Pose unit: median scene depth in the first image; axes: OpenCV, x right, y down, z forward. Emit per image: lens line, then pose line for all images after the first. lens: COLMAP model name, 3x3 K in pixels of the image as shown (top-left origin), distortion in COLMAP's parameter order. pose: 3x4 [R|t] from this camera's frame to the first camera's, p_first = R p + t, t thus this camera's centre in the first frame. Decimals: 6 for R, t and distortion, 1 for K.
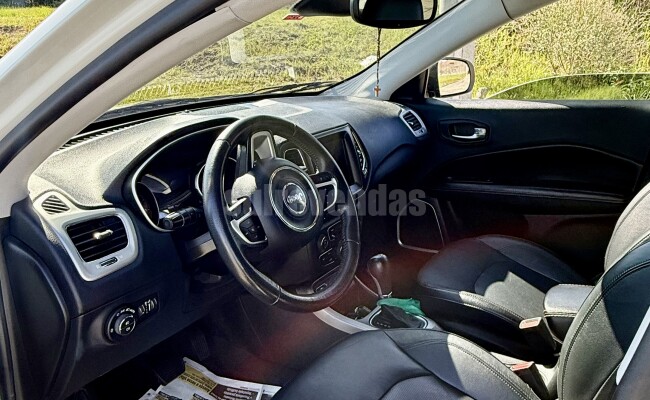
lens RADIAL K [[538.4, 0, 325.5], [0, 538.4, 201.8], [0, 0, 1]] dist [0.000553, -0.013216]
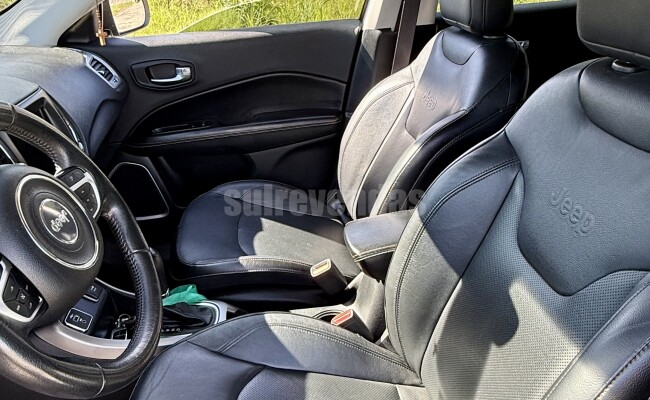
lens RADIAL K [[538.4, 0, 325.9], [0, 538.4, 196.4], [0, 0, 1]] dist [0.000553, -0.013216]
pose [[0.769951, -0.263452, 0.581179, -0.099991], [0.194049, 0.964326, 0.180056, -0.050190], [-0.607882, -0.025857, 0.793606, 0.172572]]
